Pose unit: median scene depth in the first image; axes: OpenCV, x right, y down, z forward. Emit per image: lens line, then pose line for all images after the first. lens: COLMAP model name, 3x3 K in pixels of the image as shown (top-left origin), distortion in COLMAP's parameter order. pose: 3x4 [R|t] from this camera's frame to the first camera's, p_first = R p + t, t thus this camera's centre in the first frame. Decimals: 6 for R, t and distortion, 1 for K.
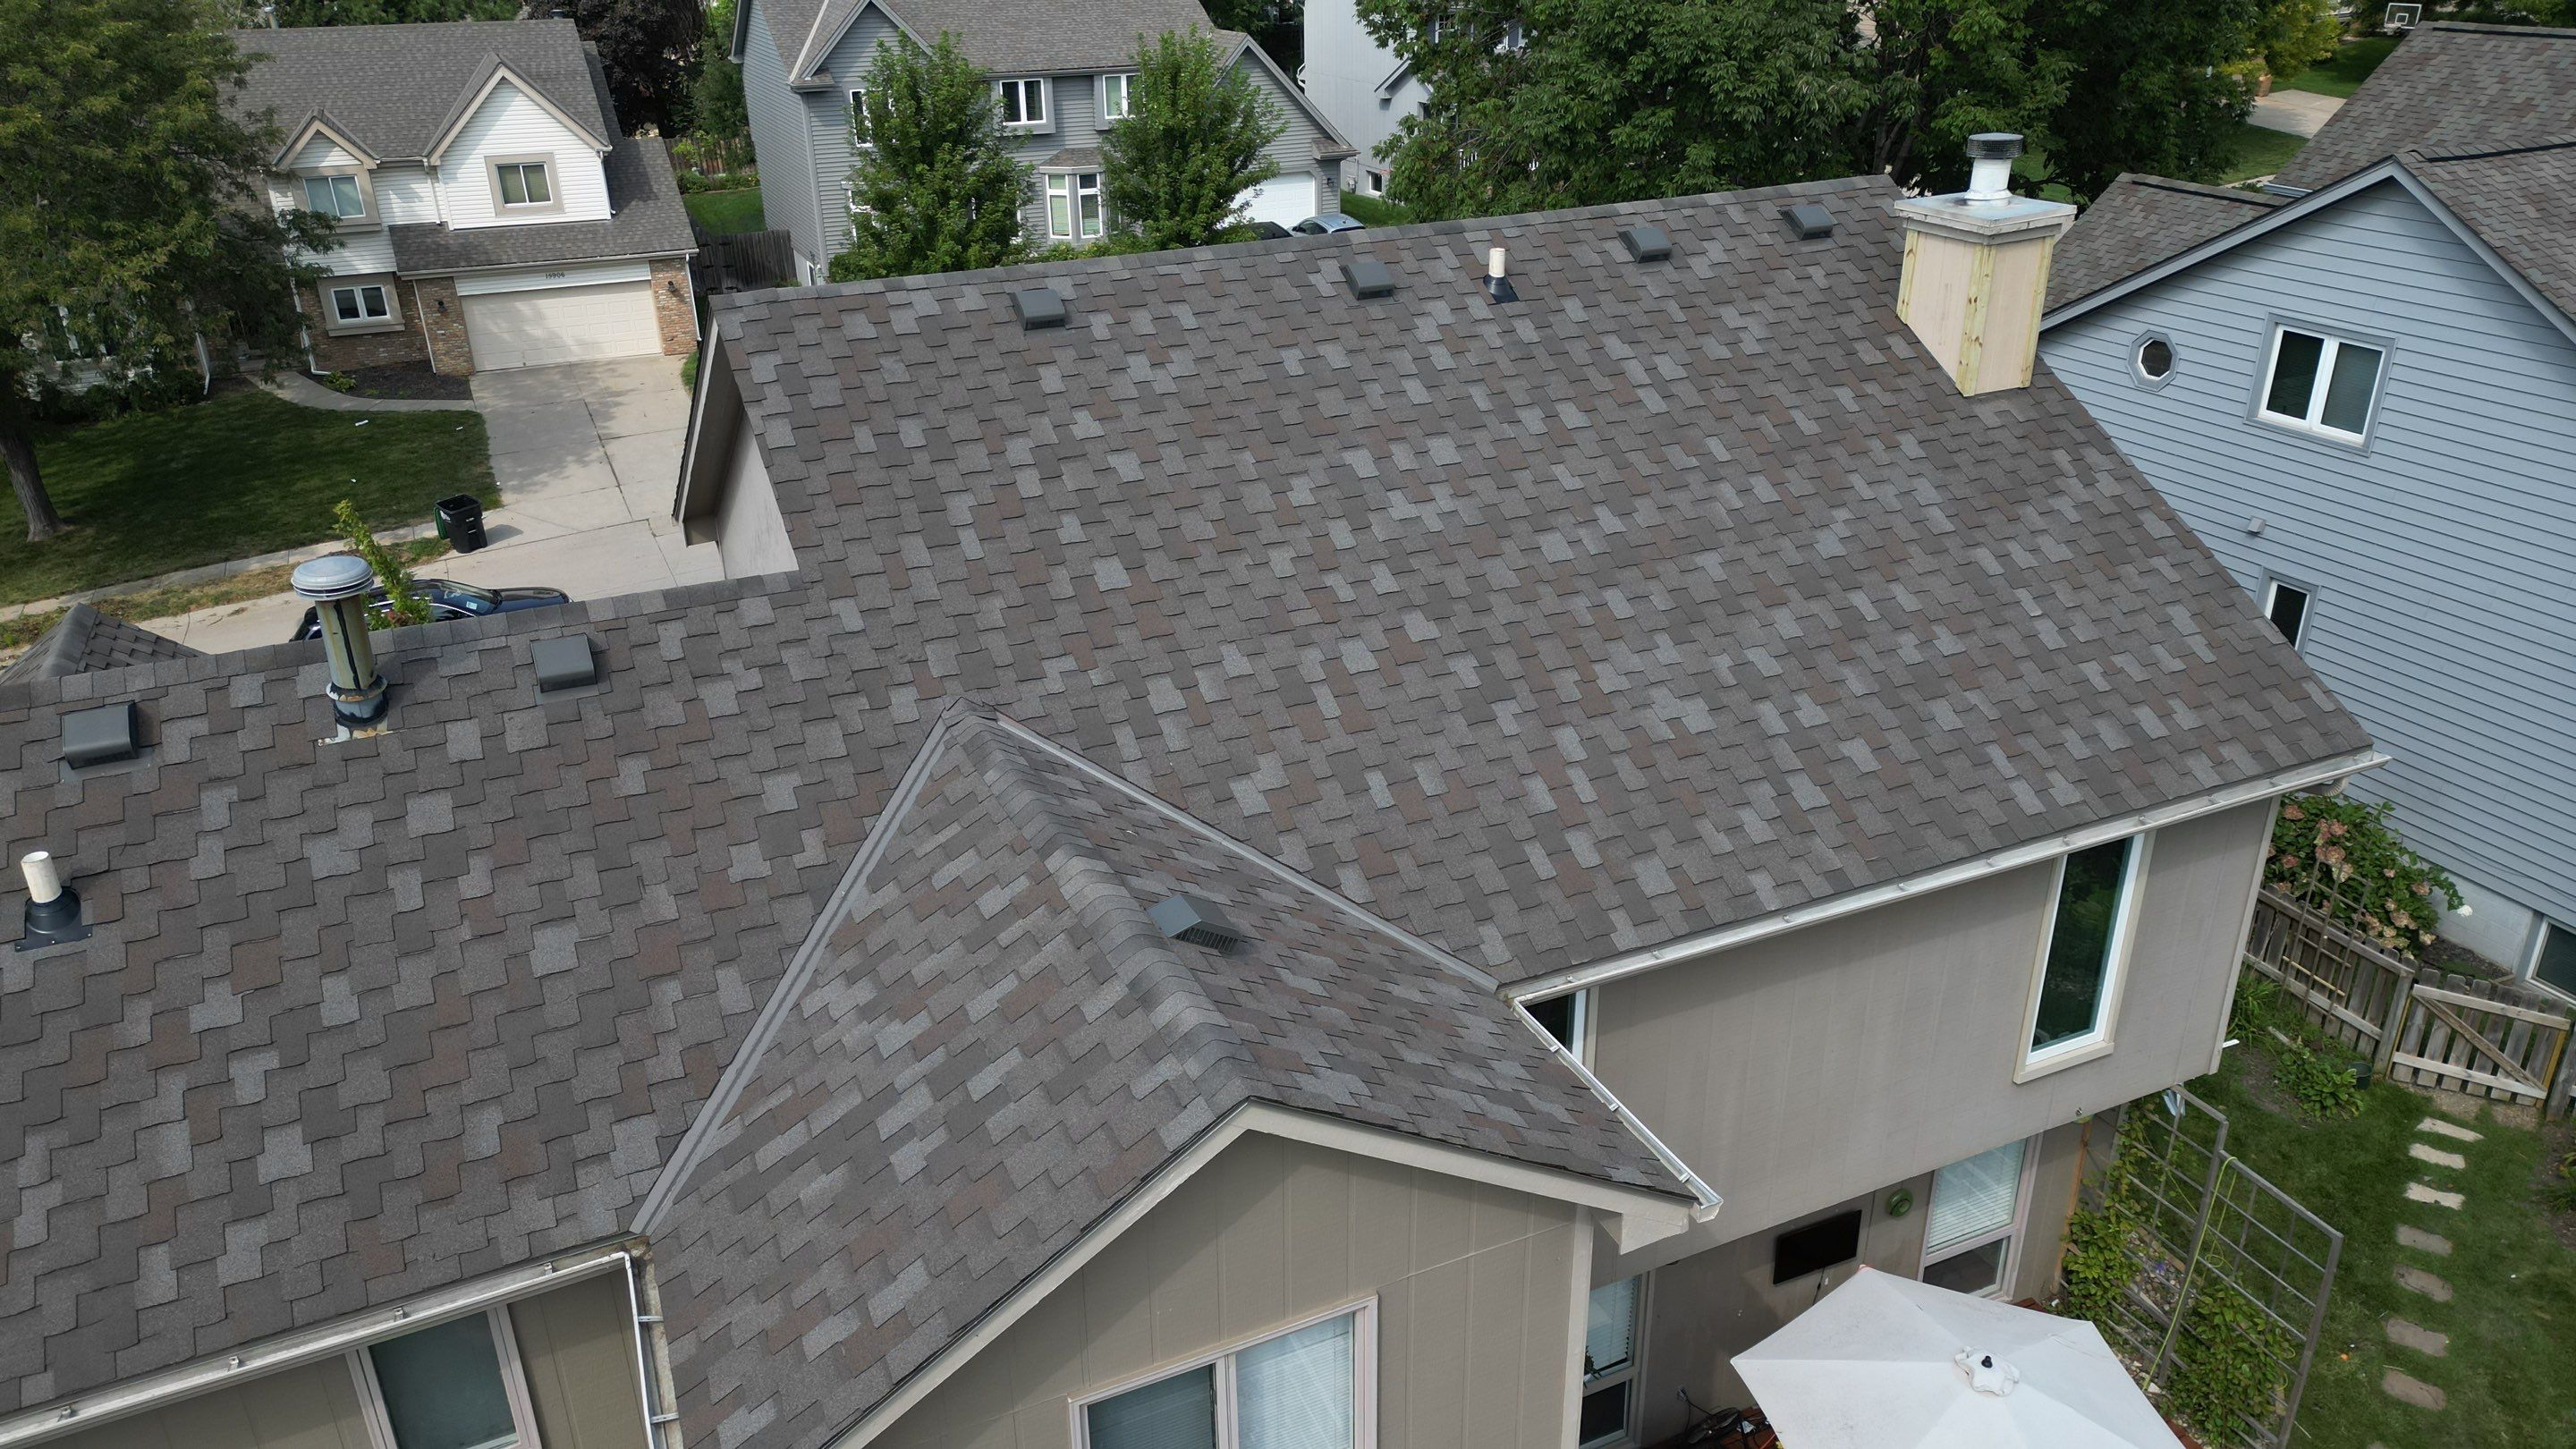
lens RADIAL K [[1806.1, 0, 1288.0], [0, 1806.1, 724.5], [0, 0, 1]] dist [0.072135, -0.075602]
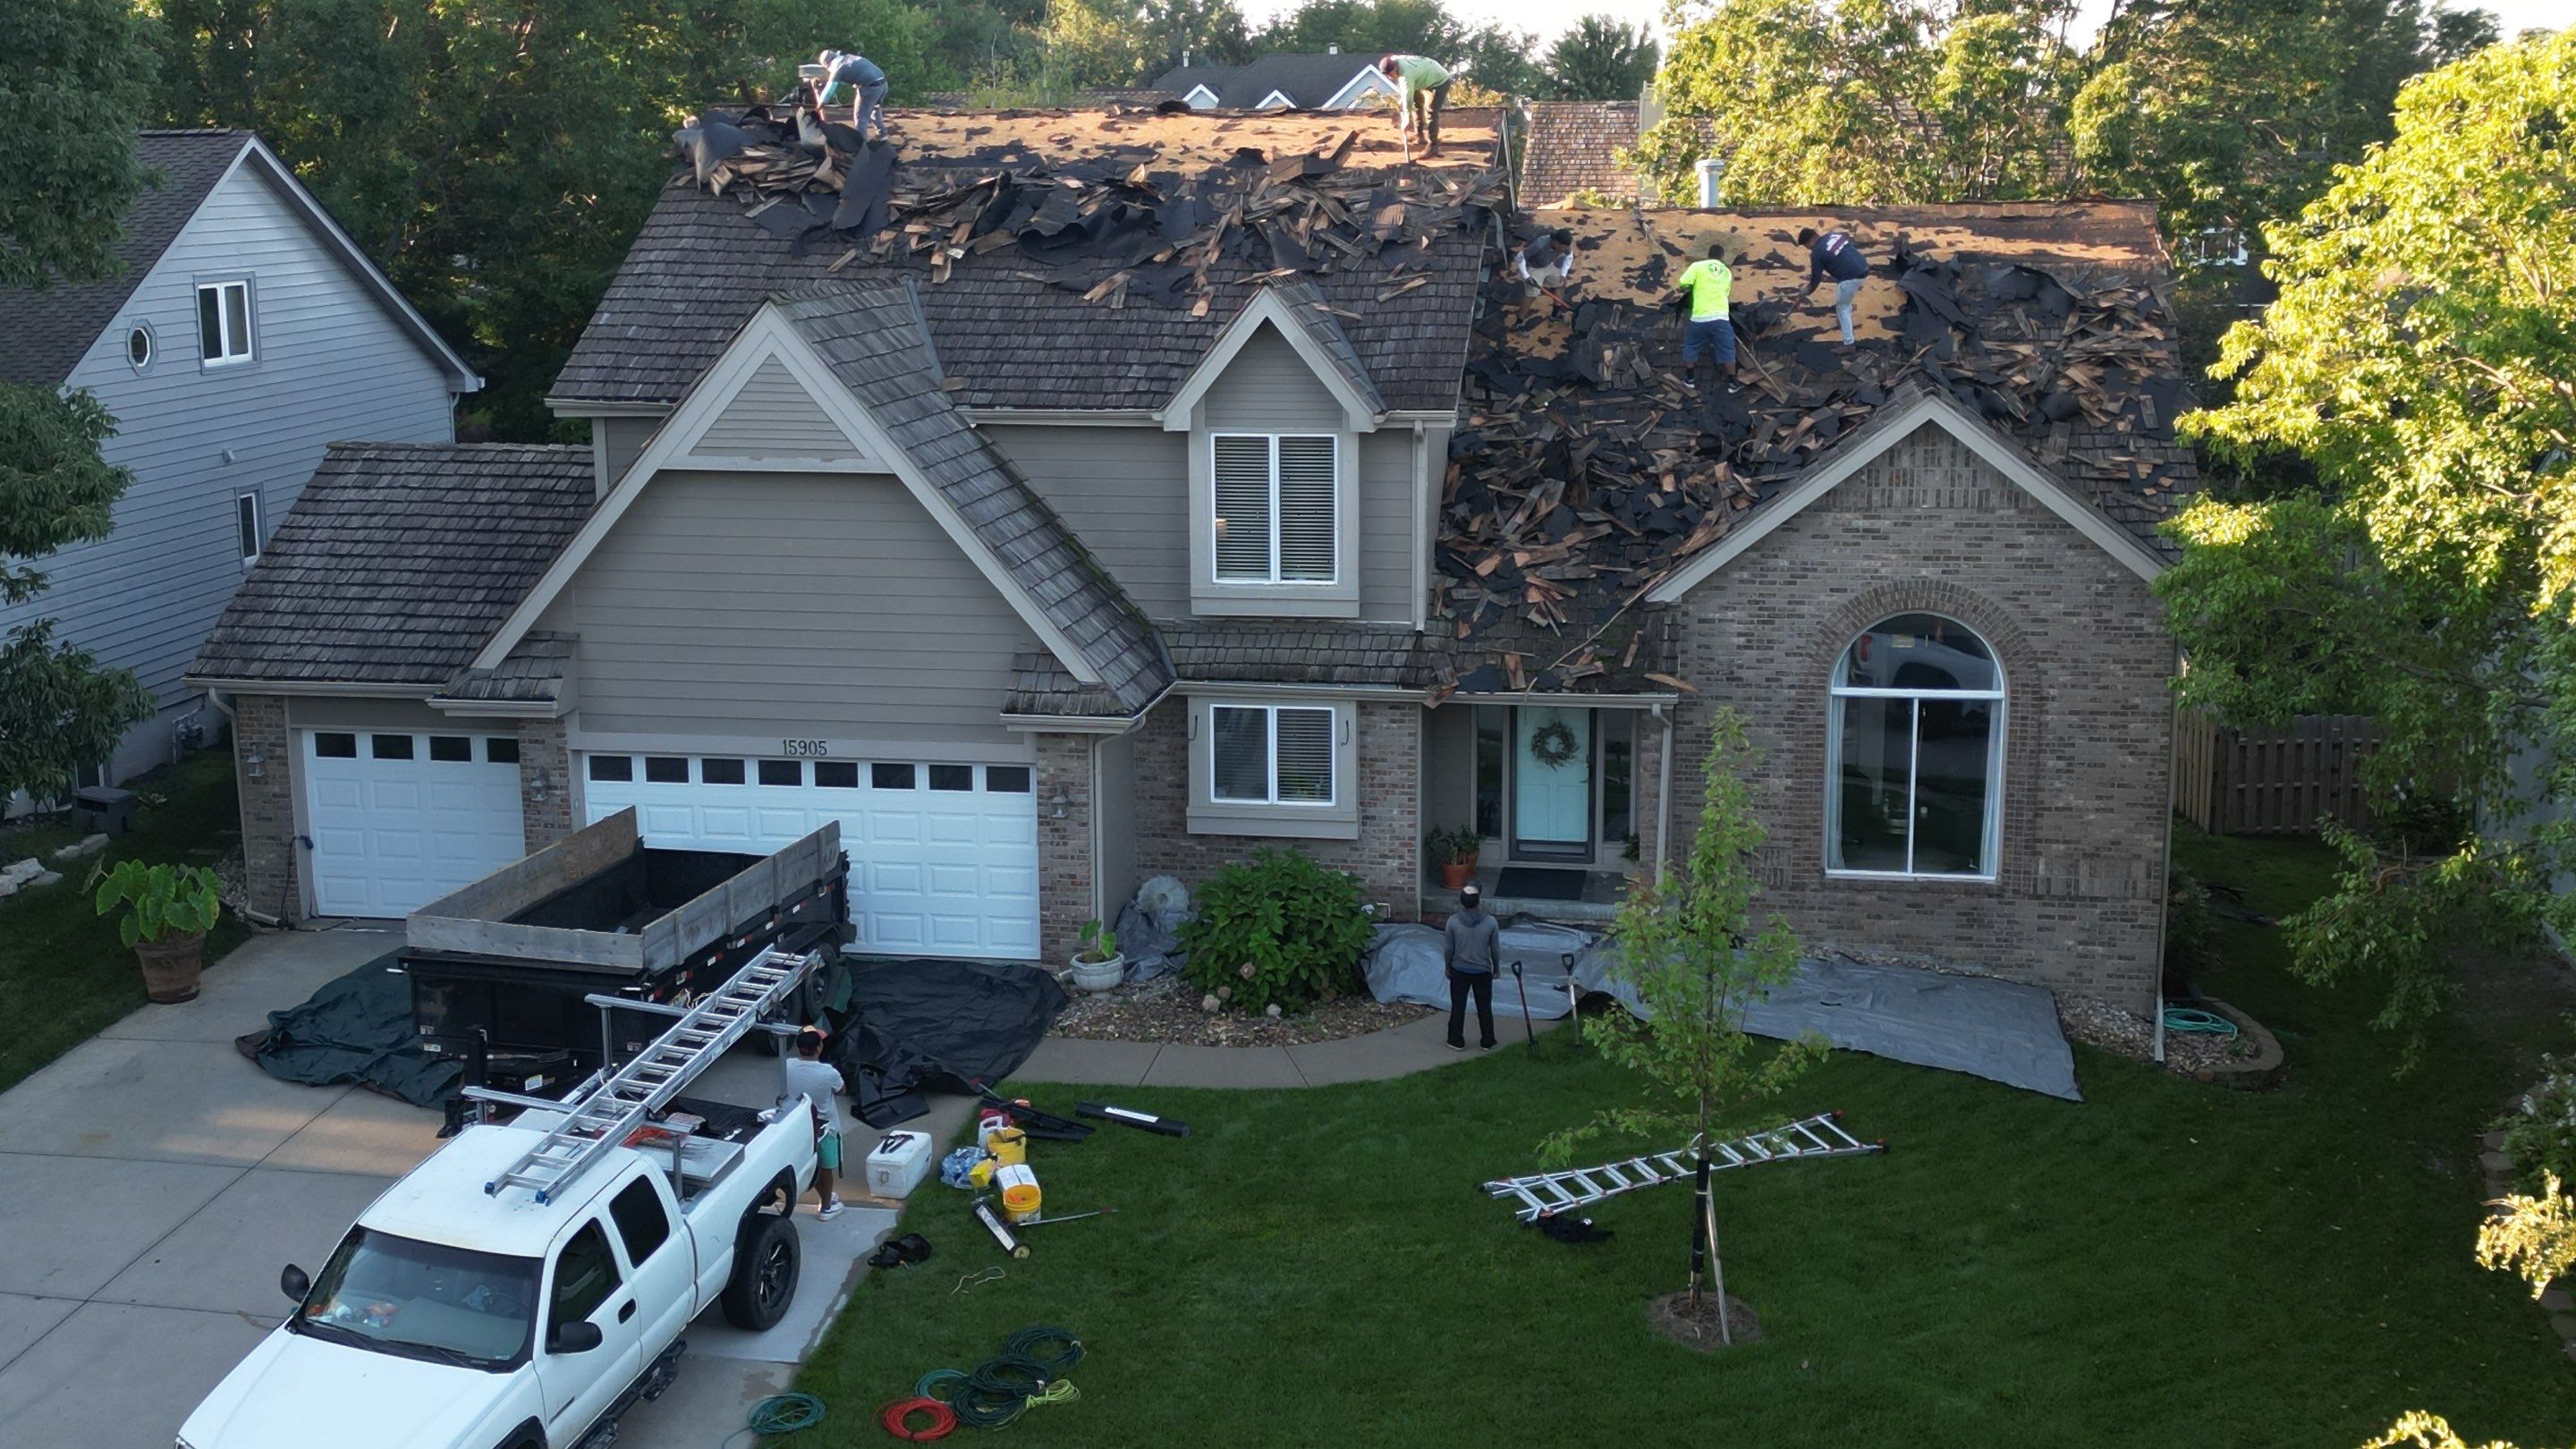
lens RADIAL K [[2860.1, 0, 1288.0], [0, 2860.1, 724.5], [0, 0, 1]] dist [0.139528, -0.337218]
pose [[-0.824877, -0.093891, 0.557461, -1.274171], [0.253622, 0.819835, 0.513367, -0.891093], [-0.505227, 0.564849, -0.652450, 2.357980]]
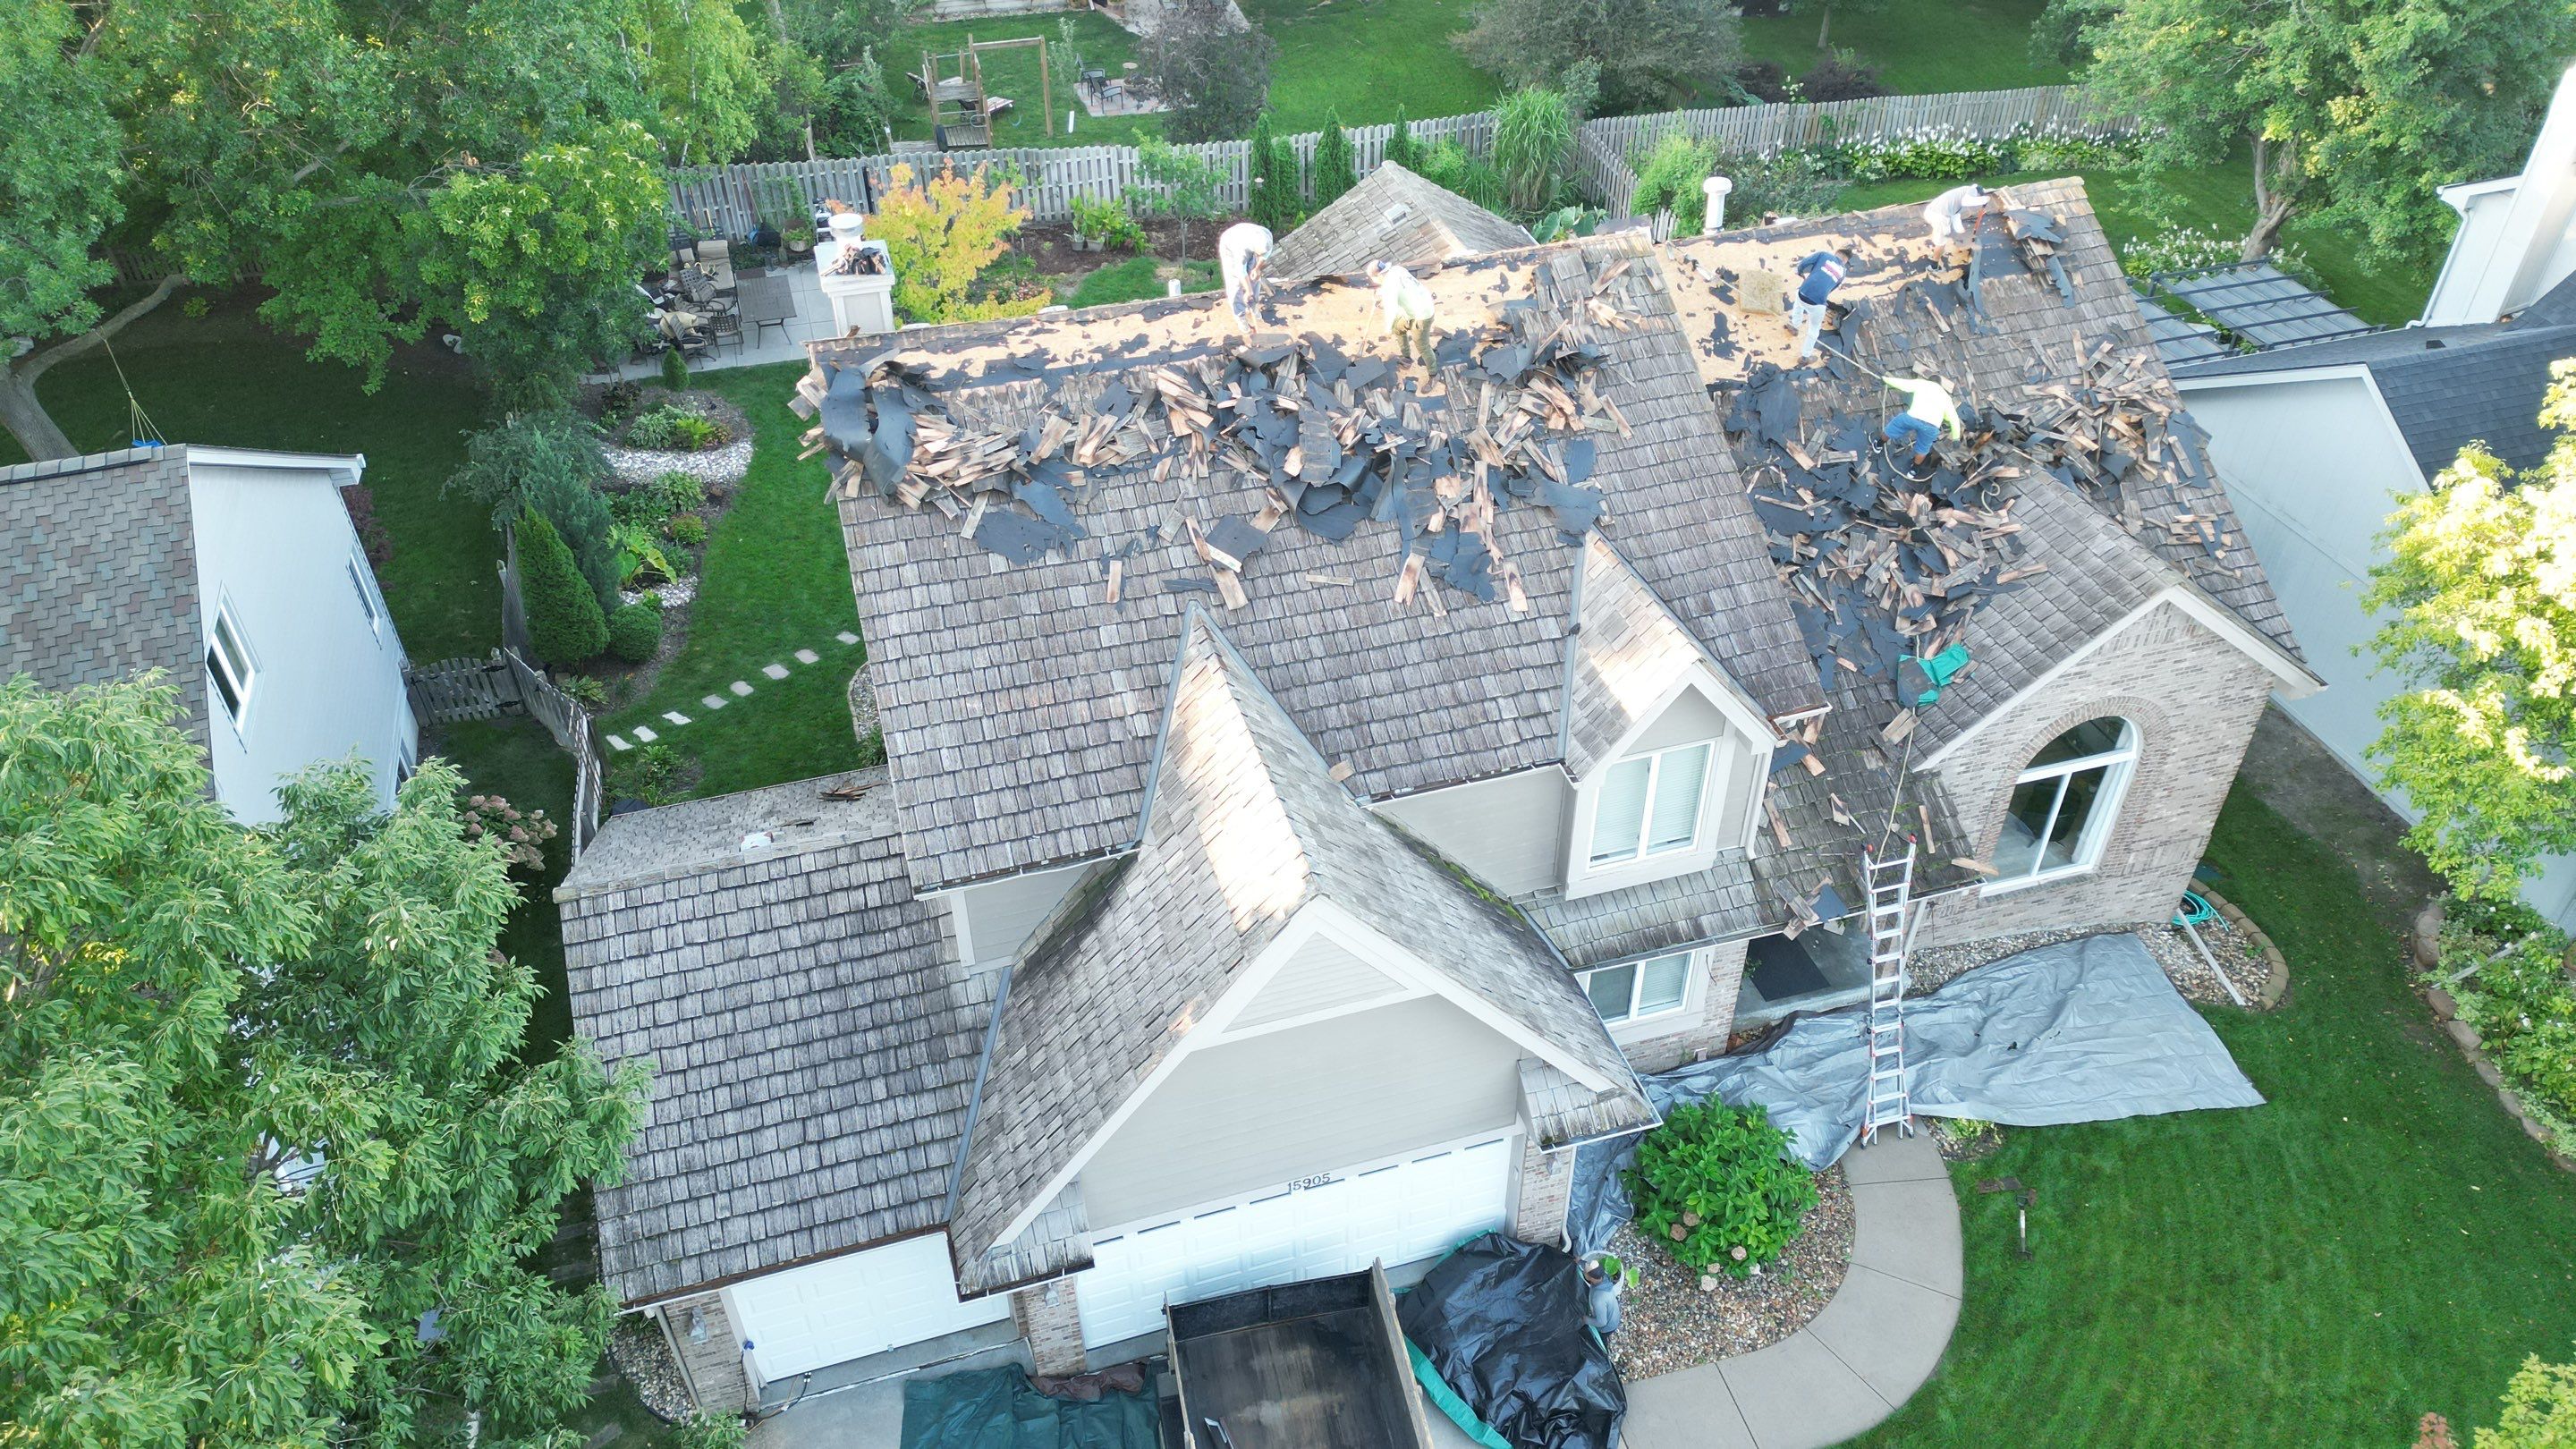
lens RADIAL K [[1793.1, 0, 1285.4], [0, 1793.1, 725.0], [0, 0, 1]] dist [0.071448, -0.071914]
pose [[-0.988827, -0.074819, 0.128932, -0.165794], [0.082911, 0.442751, 0.892803, -1.176820], [-0.123884, 0.893517, -0.431601, 1.604098]]
